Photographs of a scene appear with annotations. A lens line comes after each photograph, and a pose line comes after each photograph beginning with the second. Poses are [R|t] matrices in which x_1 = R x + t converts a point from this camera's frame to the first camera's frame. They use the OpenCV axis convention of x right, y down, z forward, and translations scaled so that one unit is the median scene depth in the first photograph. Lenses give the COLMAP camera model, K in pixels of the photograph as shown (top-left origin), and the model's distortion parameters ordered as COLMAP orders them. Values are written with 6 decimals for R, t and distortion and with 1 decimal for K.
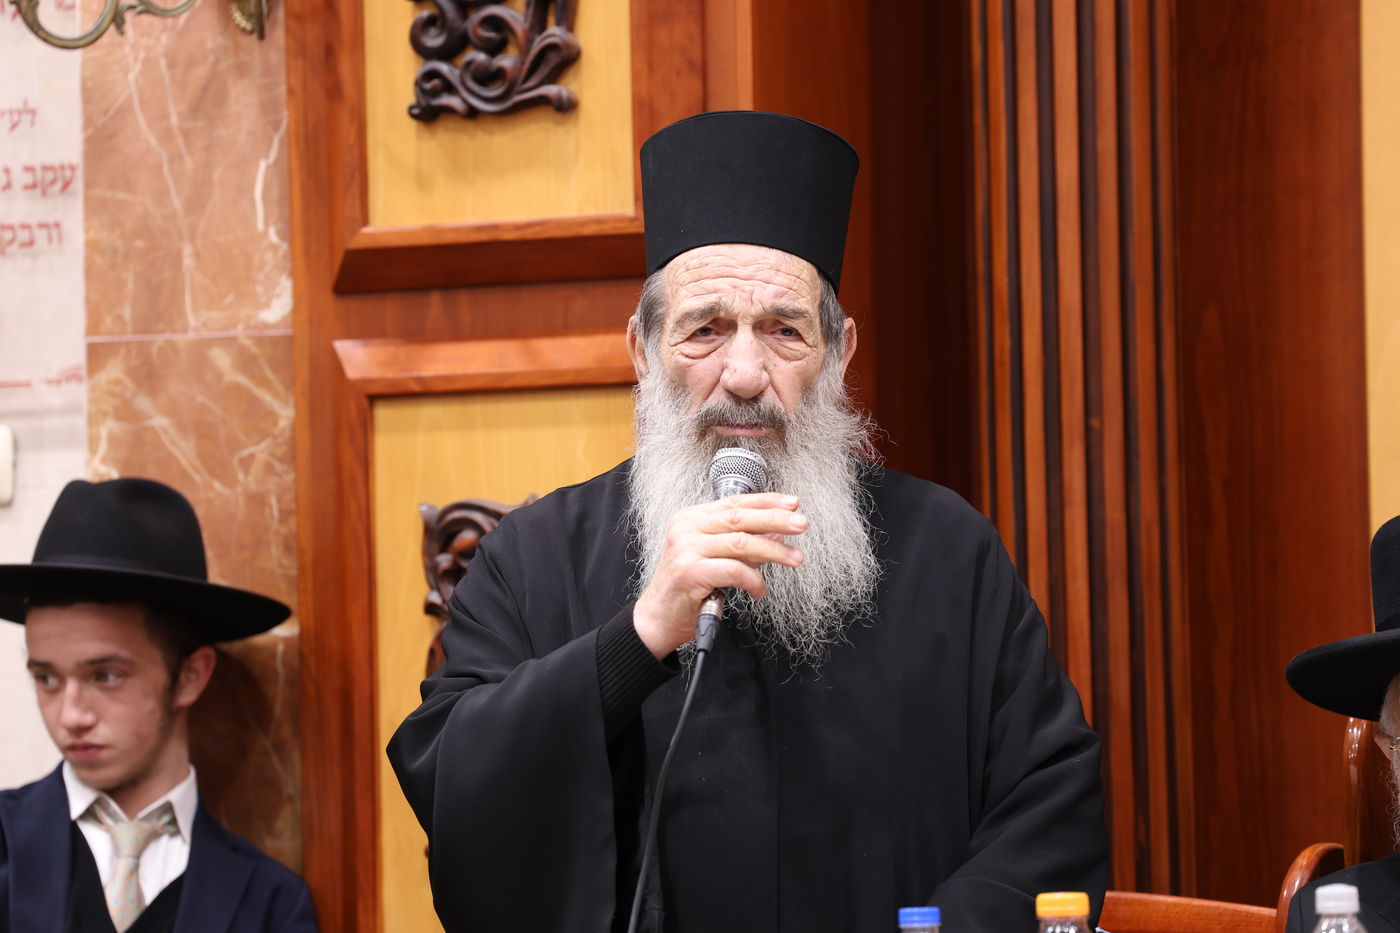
lens RADIAL K [[7382.7, 0, 701.2], [0, 7382.7, 464.4], [0, 0, 1]] dist [1.118367, 30.209230]
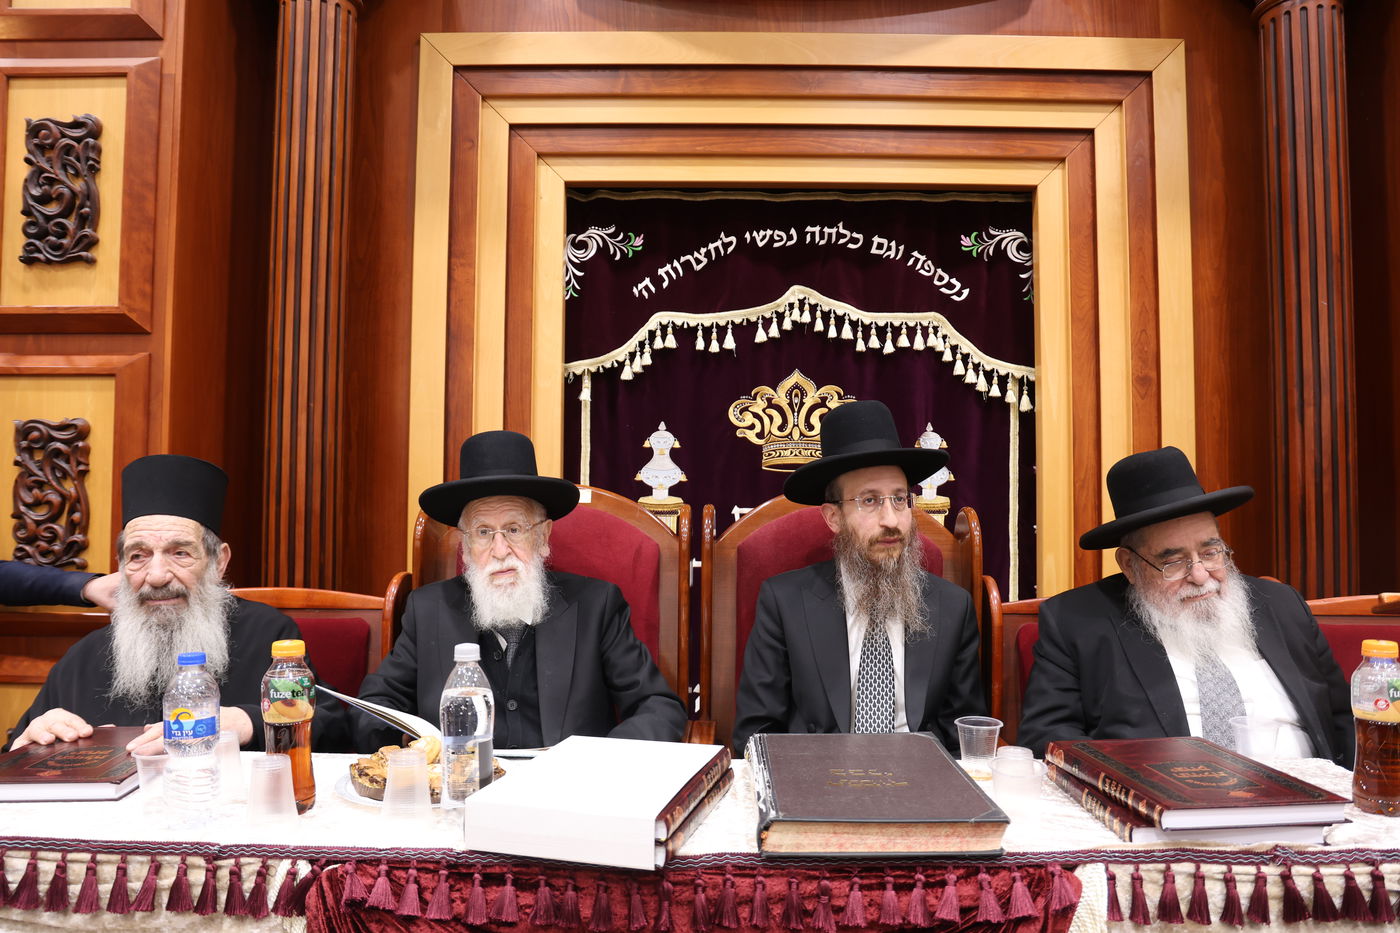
lens RADIAL K [[961.3, 0, 699.9], [0, 961.3, 471.4], [0, 0, 1]] dist [-0.090550, 0.063977]
pose [[0.898180, 0.043611, 0.437460, 0.030368], [-0.044795, 0.998967, -0.007617, 0.014361], [-0.437340, -0.012754, 0.899206, 0.626245]]
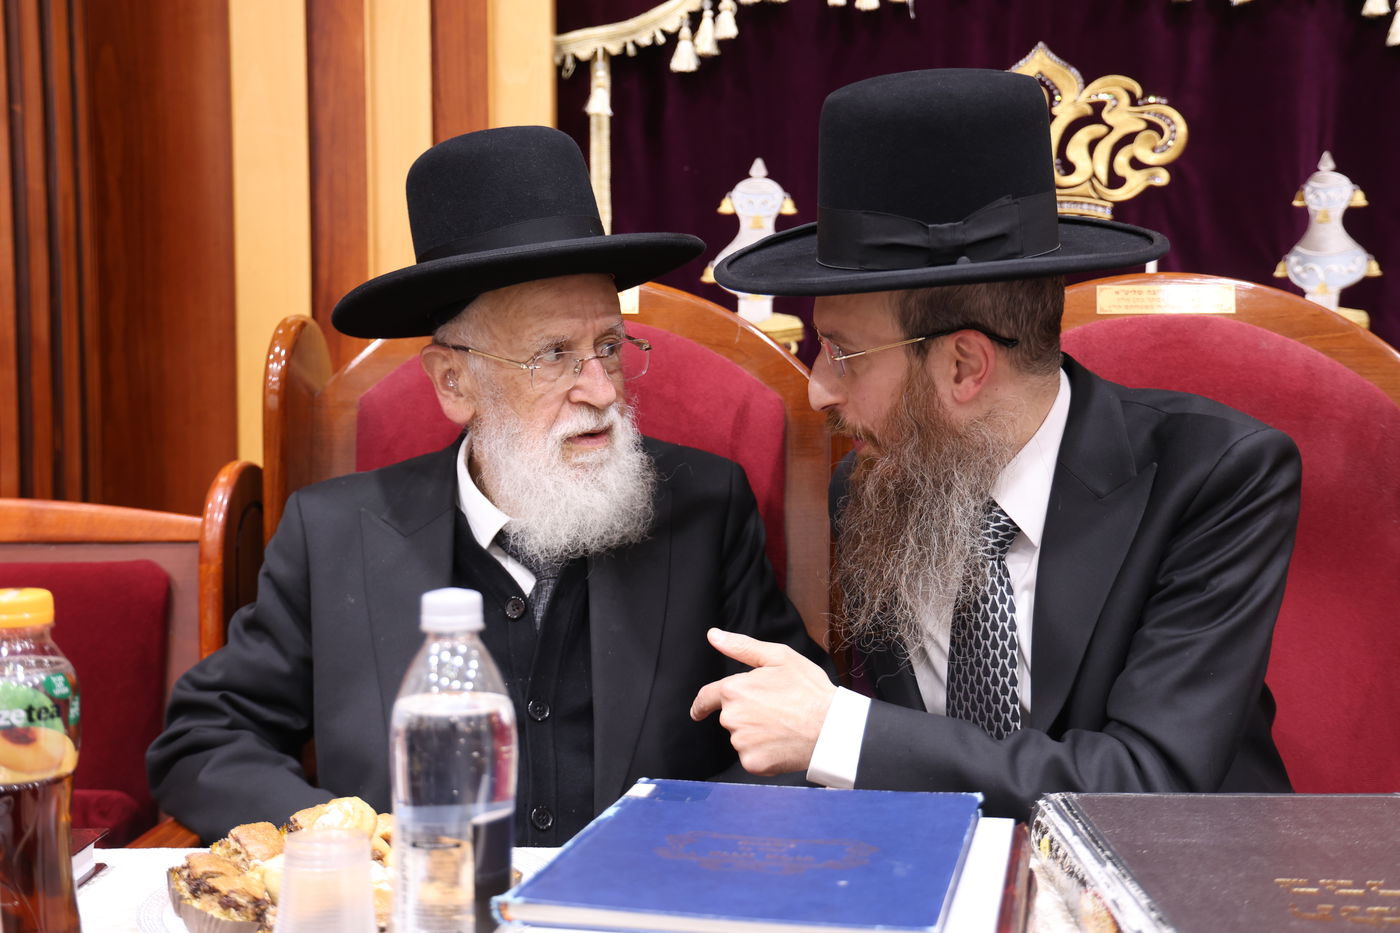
lens RADIAL K [[1805.2, 0, 700.9], [0, 1805.2, 461.8], [0, 0, 1]] dist [0.116558, 0.122038]
pose [[0.909656, 0.003578, 0.415347, 0.028791], [-0.039480, 0.996180, 0.077885, 0.024027], [-0.413482, -0.087246, 0.906323, 0.662359]]
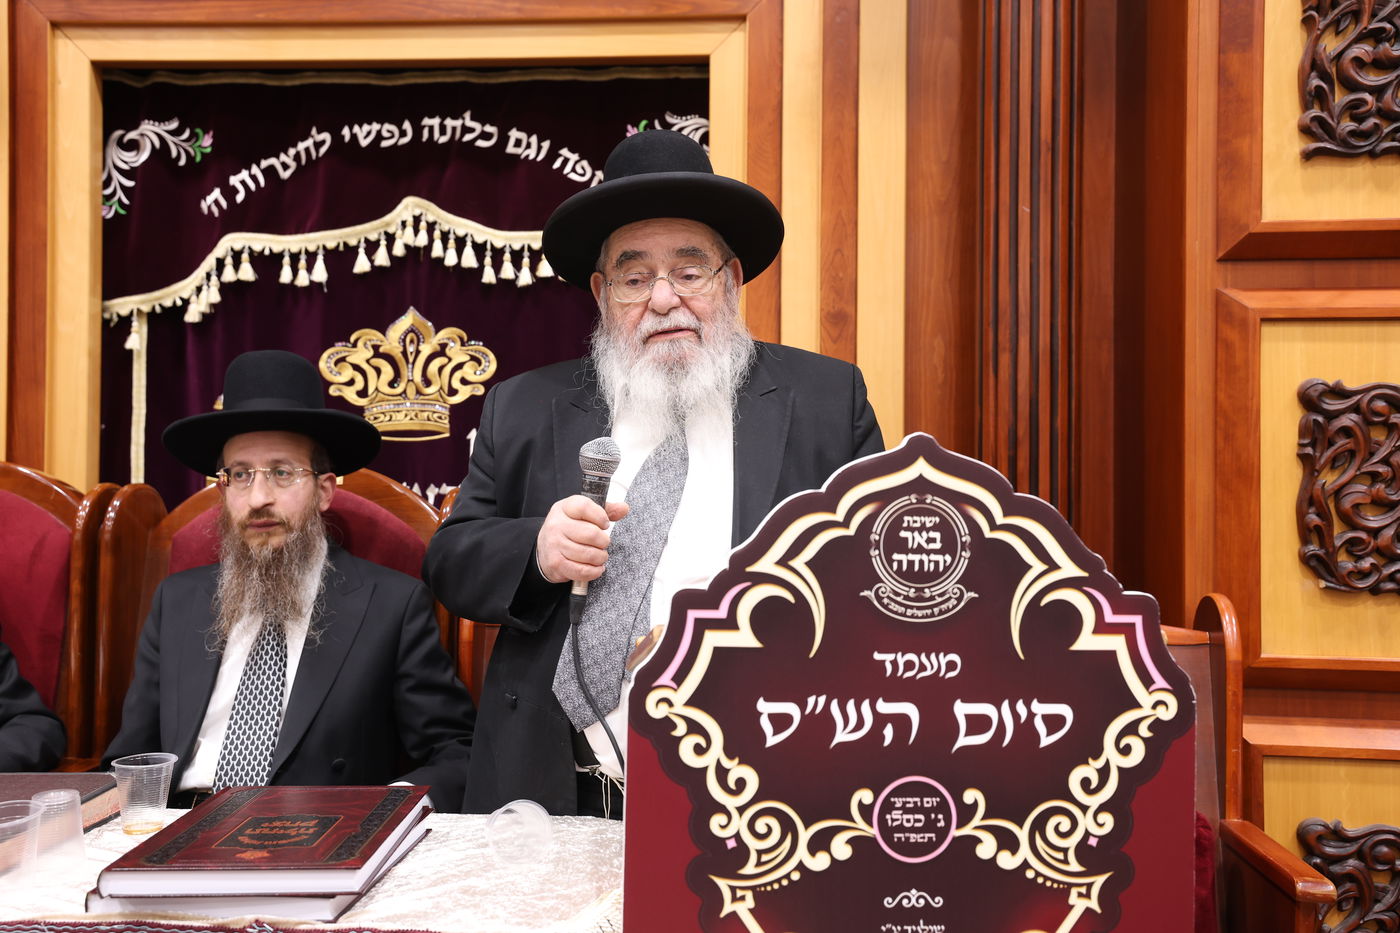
lens RADIAL K [[1300.1, 0, 676.0], [0, 1300.1, 463.2], [0, 0, 1]] dist [0.022349, 0.103522]
pose [[0.927389, 0.034991, 0.372458, 0.165691], [-0.044864, 0.998833, 0.017870, 0.005622], [-0.371398, -0.033282, 0.927877, 0.547194]]
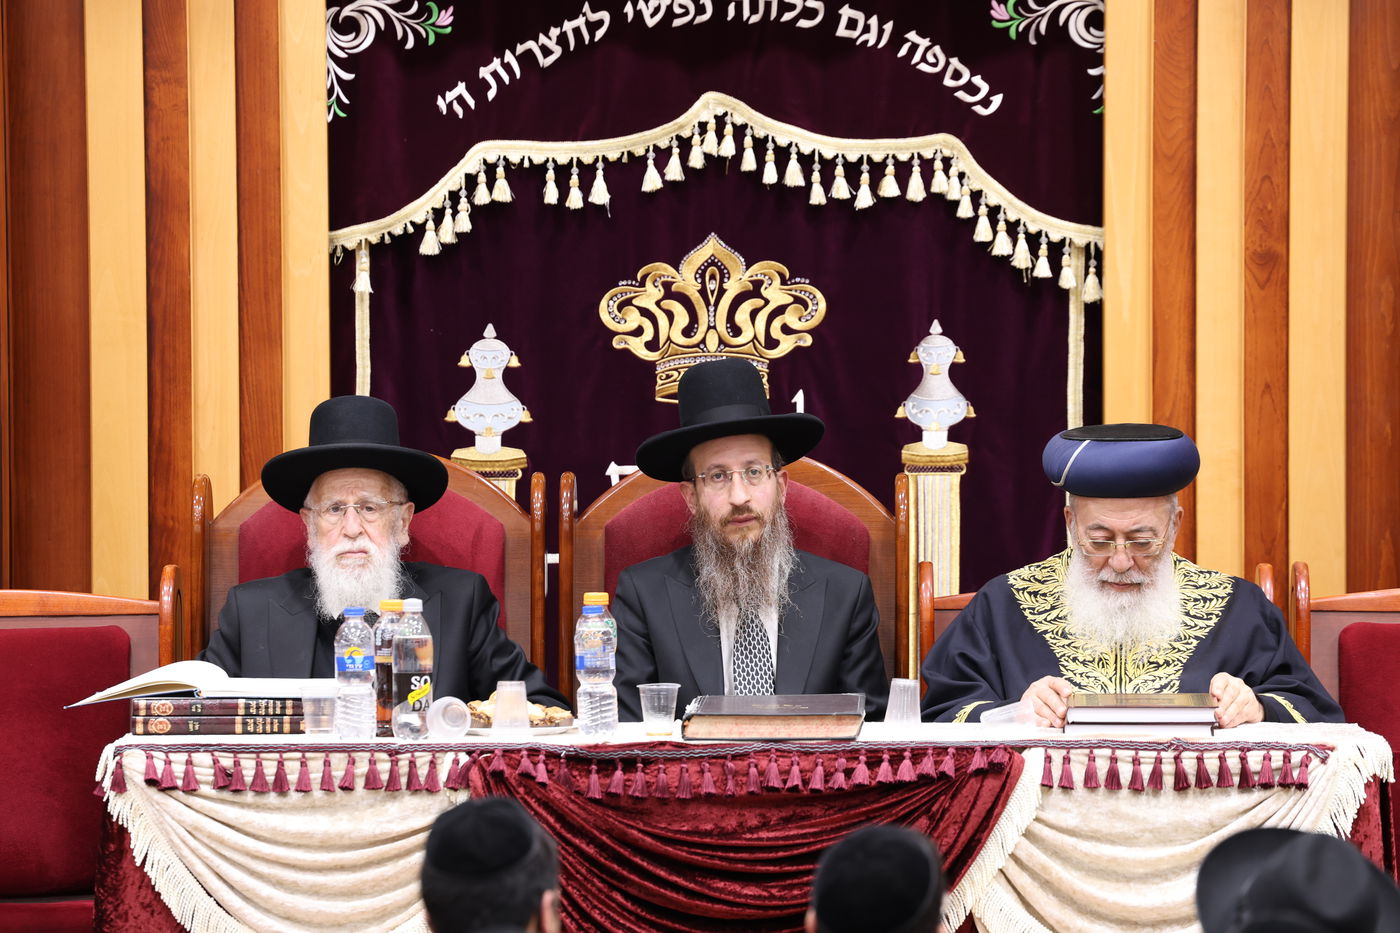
lens RADIAL K [[7382.7, 0, 701.2], [0, 7382.7, 464.4], [0, 0, 1]] dist [1.118367, 30.209230]
pose [[0.886629, 0.007855, 0.462415, -0.621859], [-0.036808, 0.997883, 0.053624, -0.075110], [-0.461014, -0.064565, 0.885041, -0.679078]]
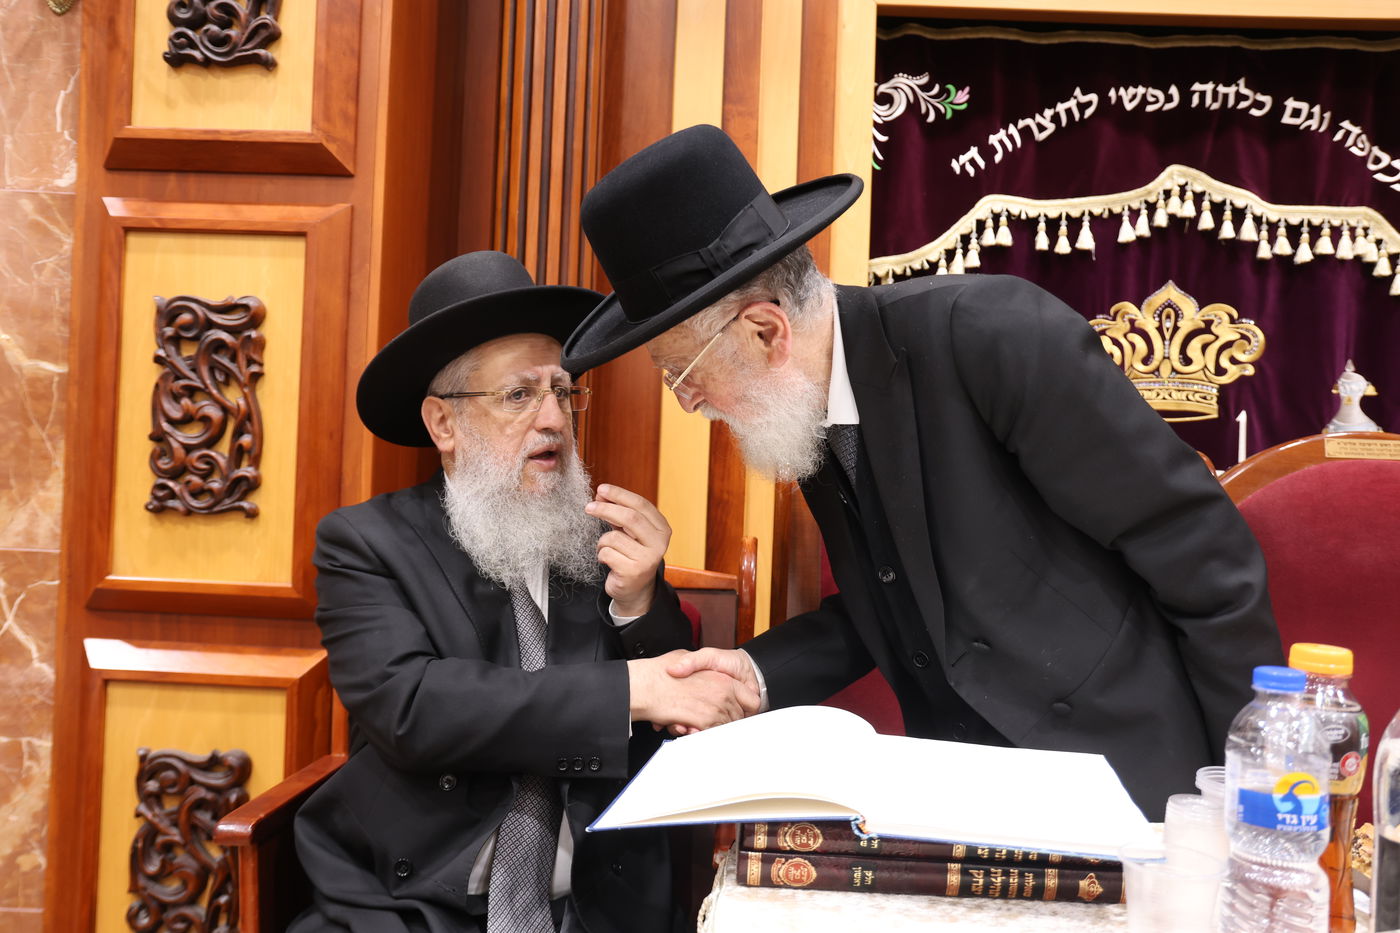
lens RADIAL K [[1104.4, 0, 695.7], [0, 1104.4, 475.9], [0, 0, 1]] dist [-0.057986, 0.087958]
pose [[0.902361, 0.061052, 0.426635, -0.030761], [-0.078190, 0.996679, 0.022750, 0.030186], [-0.423829, -0.053887, 0.904138, 0.725566]]
